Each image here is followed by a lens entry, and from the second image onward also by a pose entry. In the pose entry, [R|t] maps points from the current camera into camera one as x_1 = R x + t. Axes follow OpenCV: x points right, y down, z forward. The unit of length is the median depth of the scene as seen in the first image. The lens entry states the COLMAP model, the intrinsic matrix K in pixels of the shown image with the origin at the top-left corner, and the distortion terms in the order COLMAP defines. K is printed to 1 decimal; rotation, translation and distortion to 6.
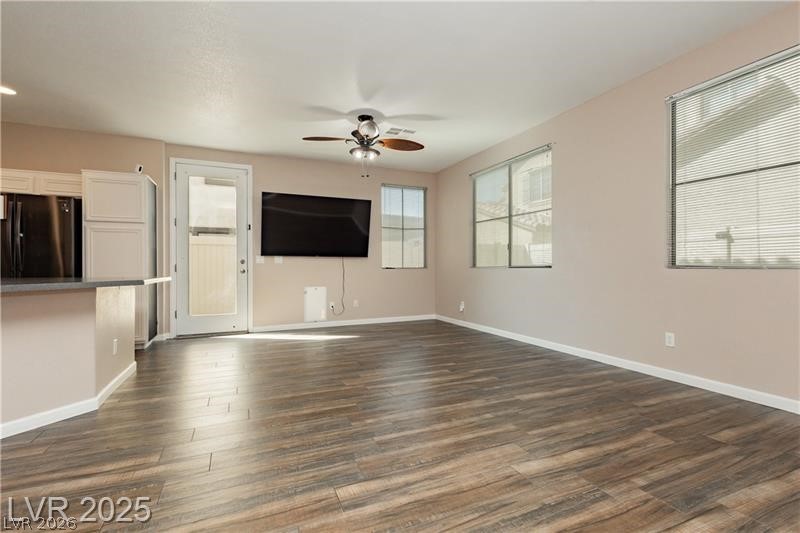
lens RADIAL K [[373.6, 0, 405.2], [0, 373.6, 272.0], [0, 0, 1]] dist [0.002333, 0.000426]
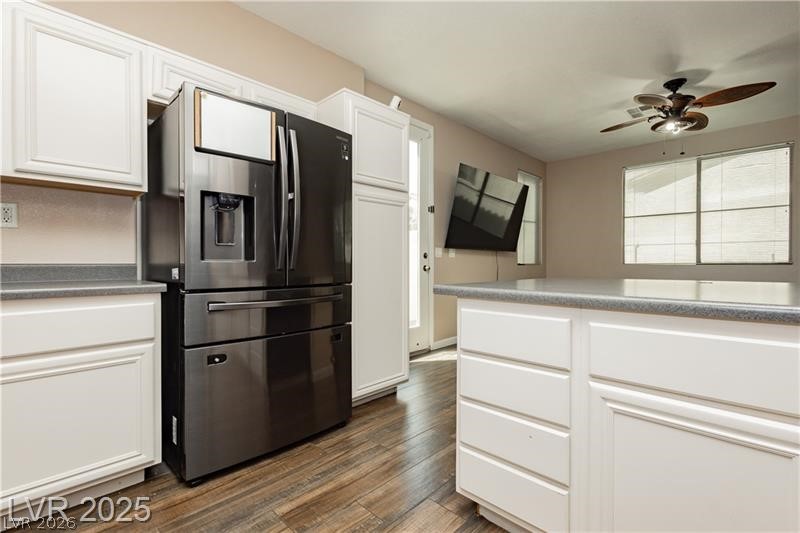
lens RADIAL K [[368.6, 0, 405.4], [0, 368.6, 265.6], [0, 0, 1]] dist [0.002538, 0.000368]
pose [[0.938346, 0.002237, 0.345690, -0.664923], [-0.001321, 0.999995, -0.002885, -0.005507], [-0.345695, 0.002251, 0.938344, 0.313622]]
